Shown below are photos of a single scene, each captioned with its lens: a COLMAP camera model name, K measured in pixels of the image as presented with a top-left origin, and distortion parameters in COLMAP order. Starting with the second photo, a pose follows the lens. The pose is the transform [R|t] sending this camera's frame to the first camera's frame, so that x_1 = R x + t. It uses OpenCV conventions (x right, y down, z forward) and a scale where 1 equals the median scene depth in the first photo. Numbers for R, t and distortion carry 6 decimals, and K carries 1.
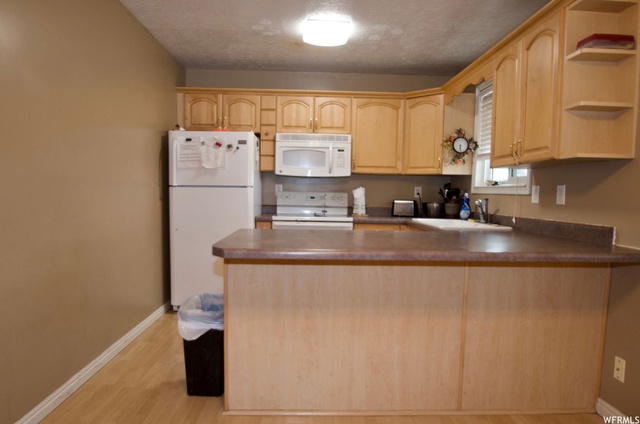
lens RADIAL K [[408.4, 0, 320.0], [0, 408.4, 217.6], [0, 0, 1]] dist [-0.033836, -0.000160]
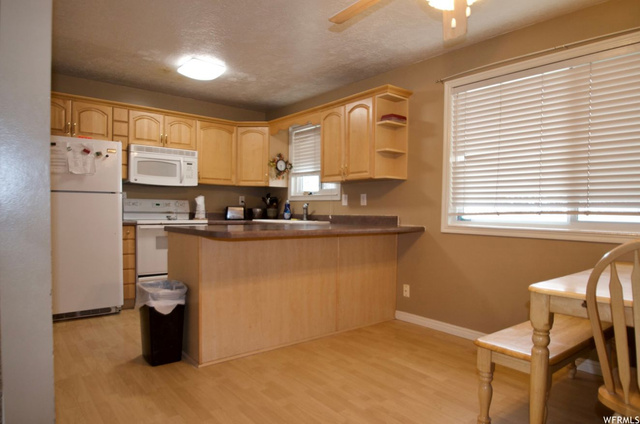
lens RADIAL K [[401.8, 0, 319.3], [0, 401.8, 210.1], [0, 0, 1]] dist [-0.009804, -0.001992]
pose [[0.791167, -0.007907, 0.611550, -0.405124], [0.040551, 0.998394, -0.039552, 0.032531], [-0.610255, 0.056091, 0.790217, -0.148867]]
